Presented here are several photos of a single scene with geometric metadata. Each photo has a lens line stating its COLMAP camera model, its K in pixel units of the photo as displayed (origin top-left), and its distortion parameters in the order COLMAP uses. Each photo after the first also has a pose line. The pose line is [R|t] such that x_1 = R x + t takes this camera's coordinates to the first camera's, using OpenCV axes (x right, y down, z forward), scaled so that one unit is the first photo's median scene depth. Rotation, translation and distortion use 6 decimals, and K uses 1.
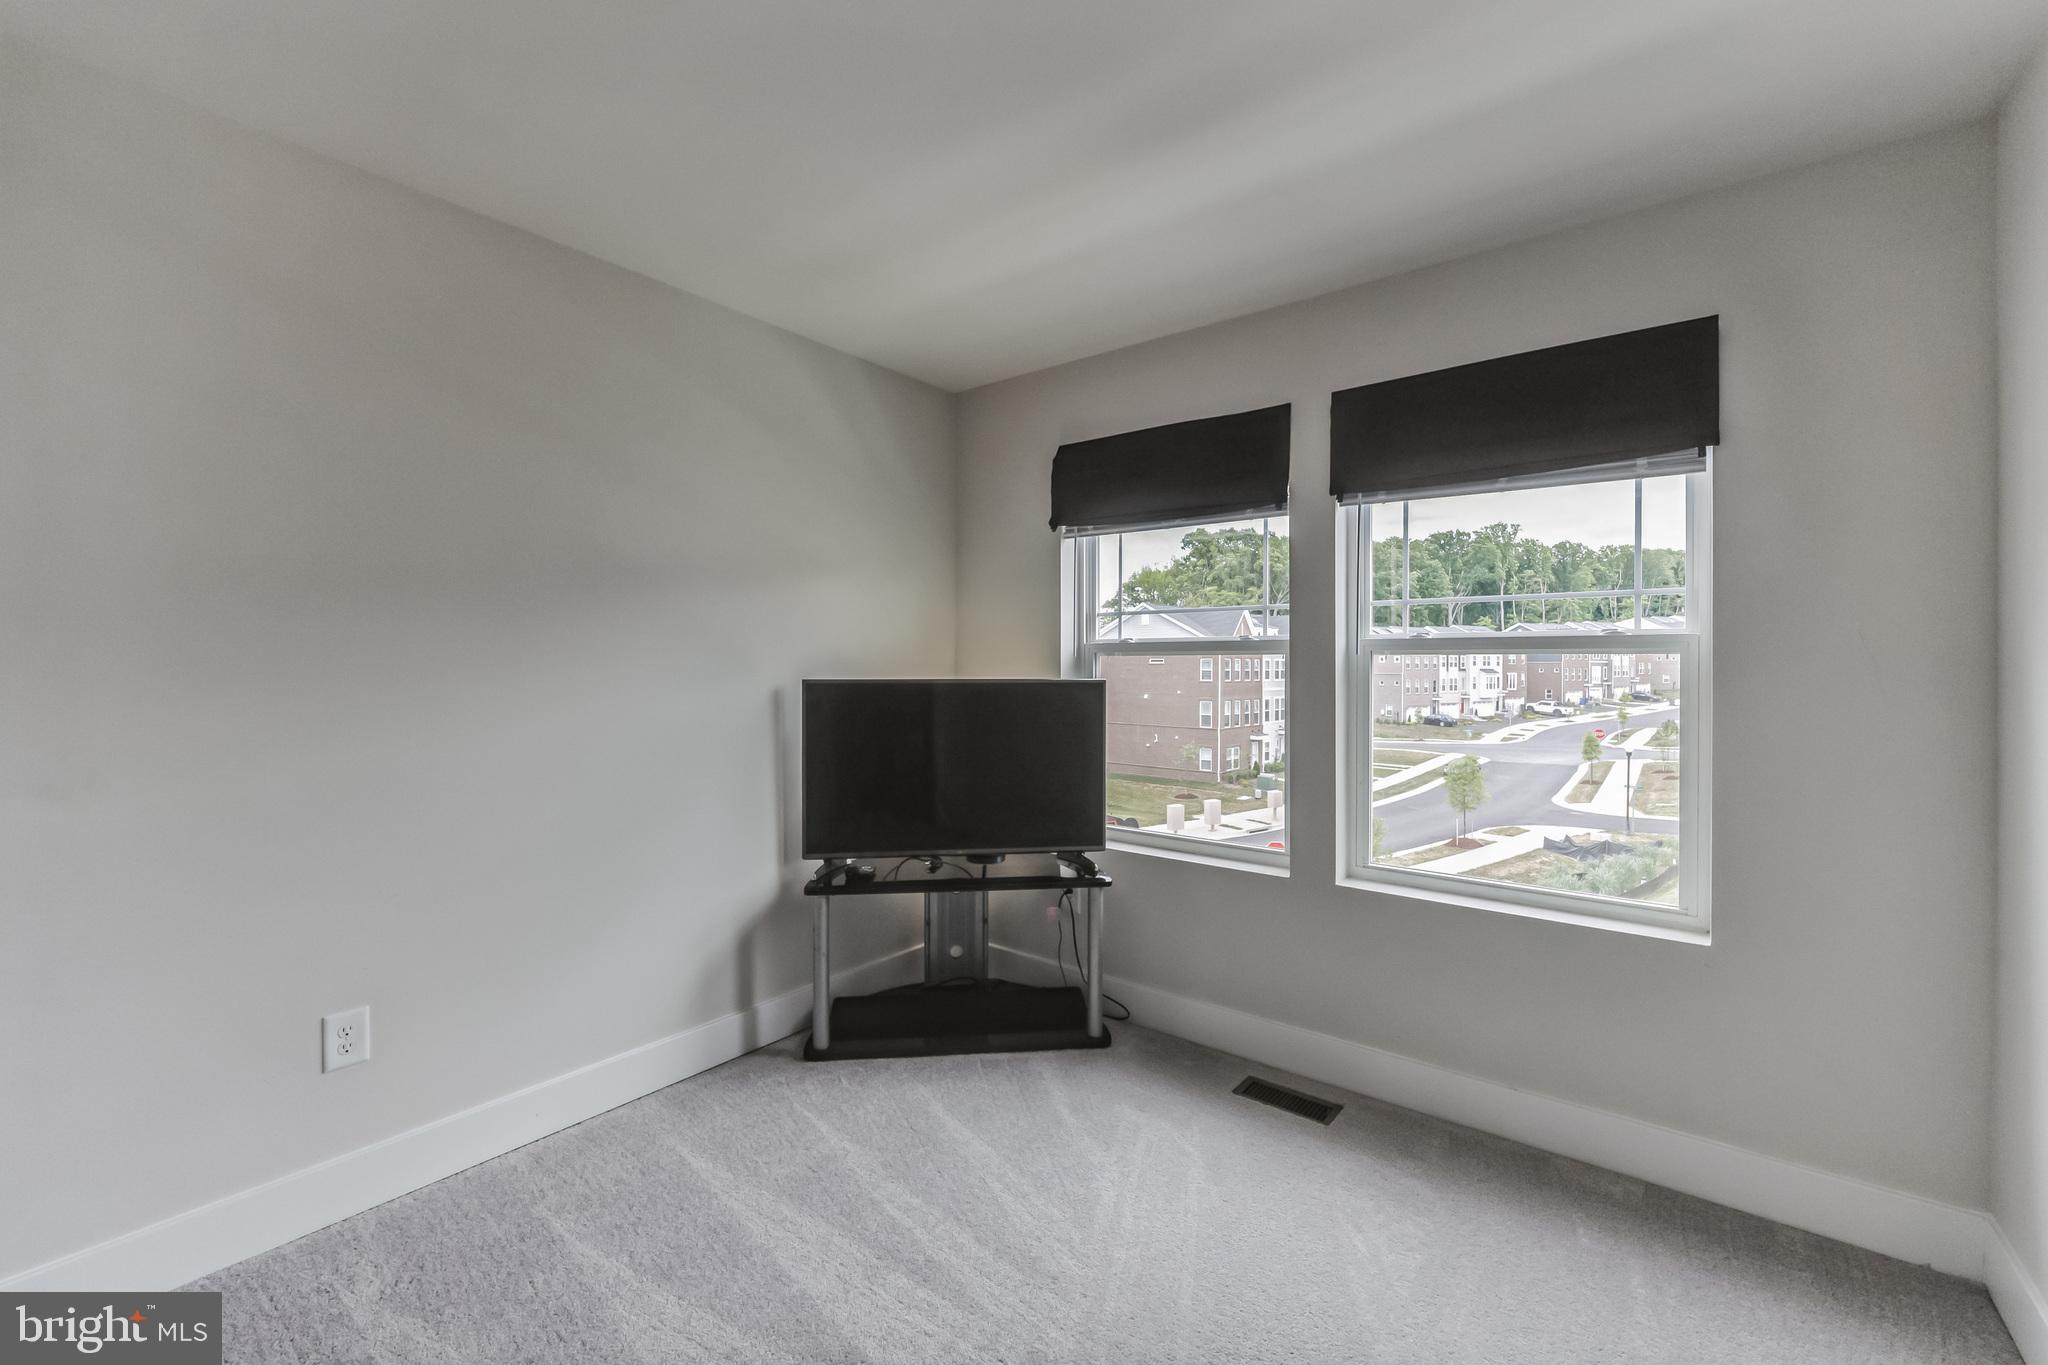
lens RADIAL K [[835.4, 0, 1024.7], [0, 835.4, 683.9], [0, 0, 1]] dist [0.005118, -0.000807]
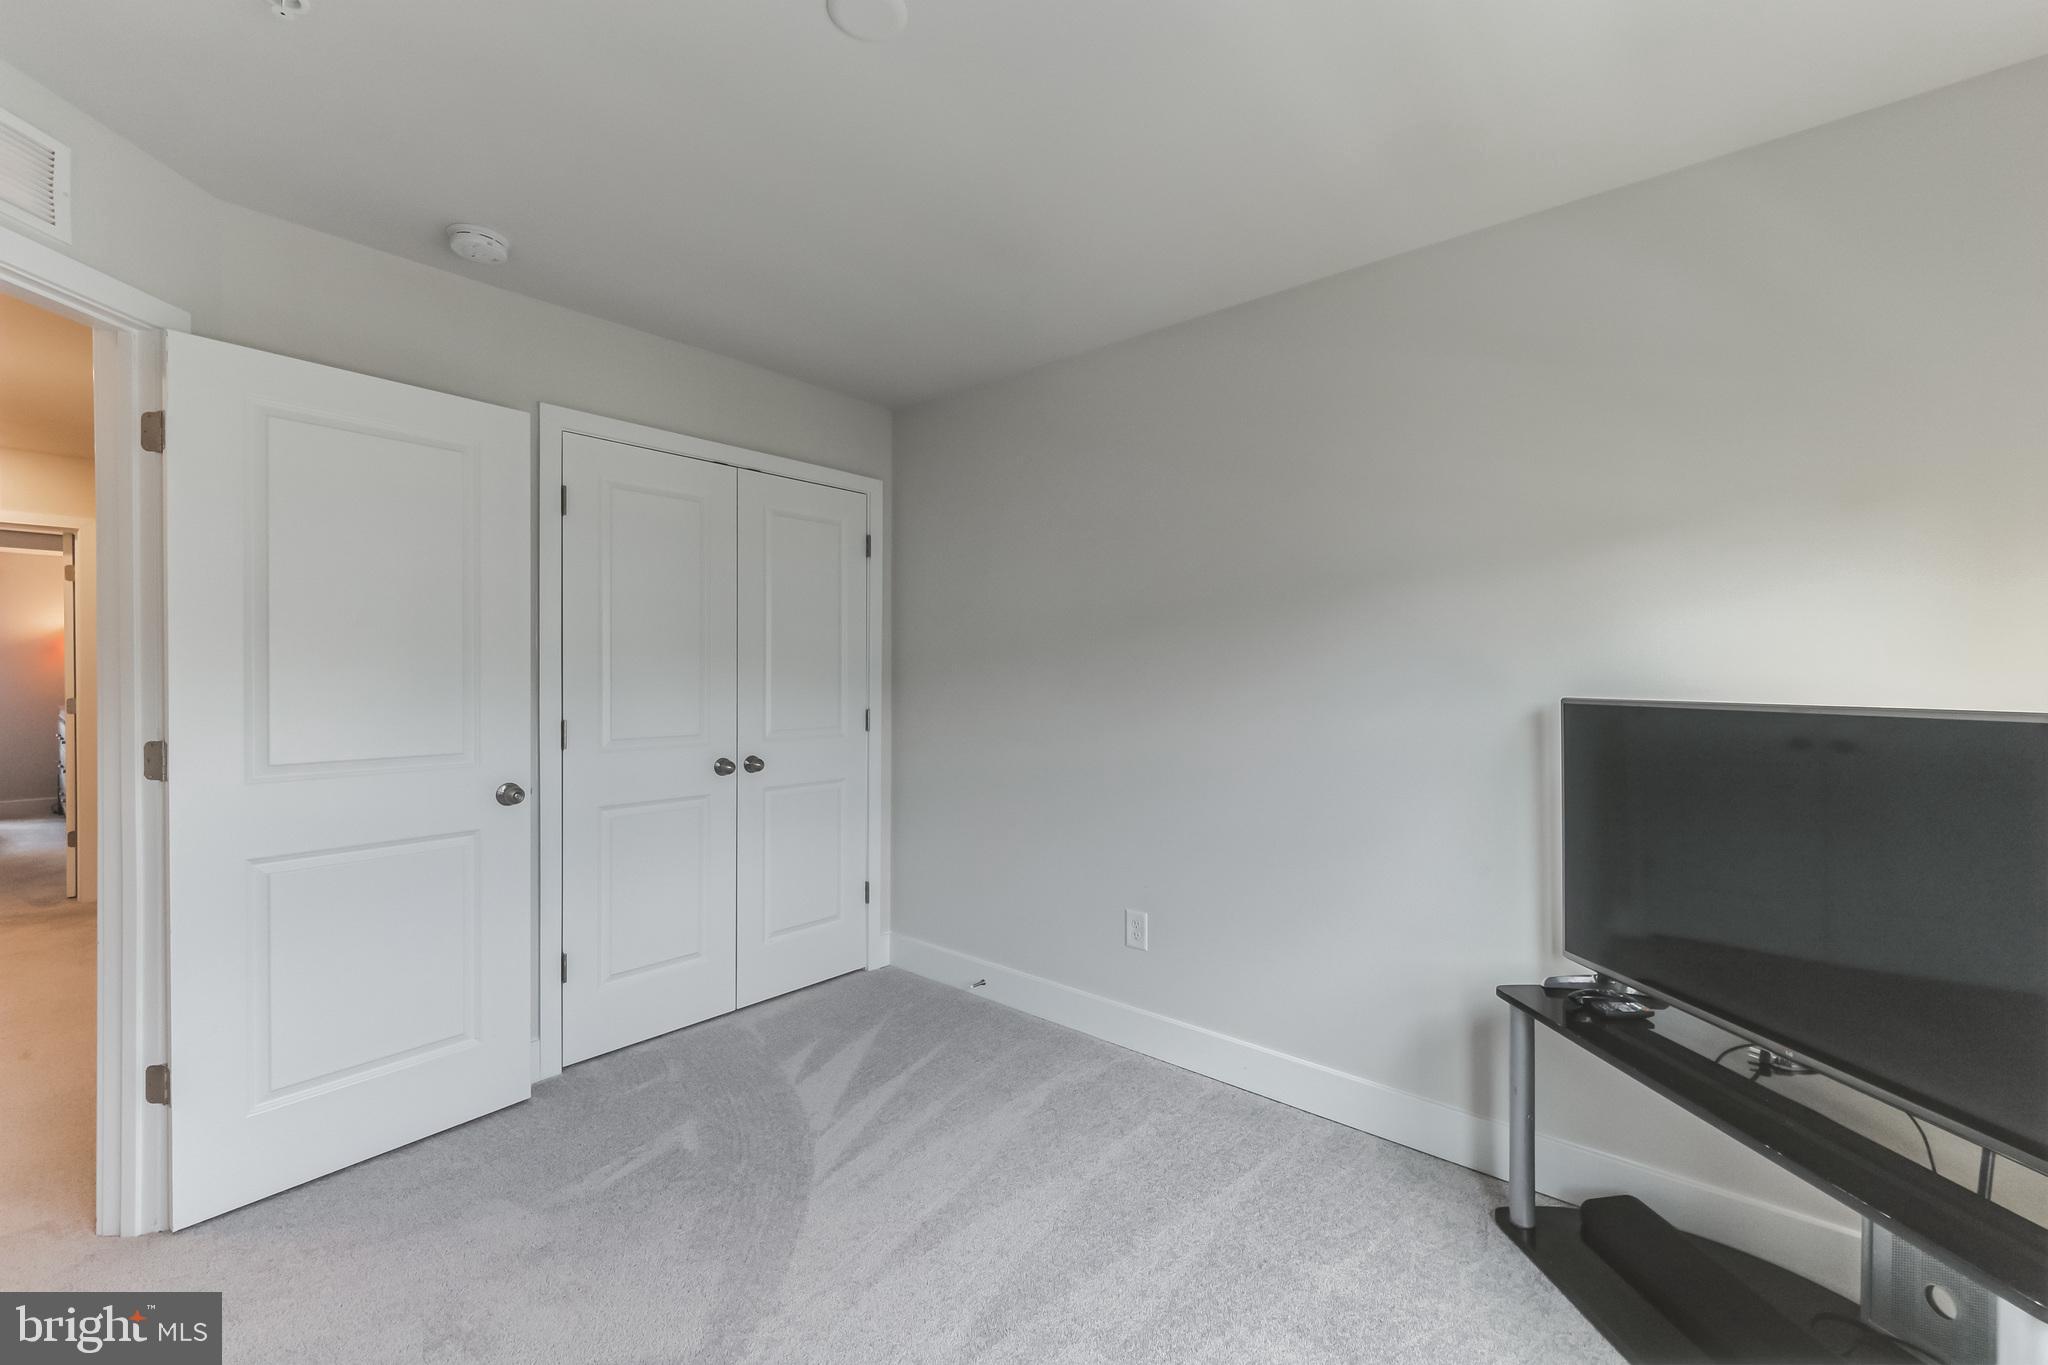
lens RADIAL K [[835.4, 0, 1026.9], [0, 835.4, 684.6], [0, 0, 1]] dist [0.005118, -0.000807]
pose [[-0.055519, -0.001323, -0.998457, 0.515142], [-0.022006, 0.999758, -0.000101, -0.005052], [0.998215, 0.021967, -0.055535, 0.664256]]
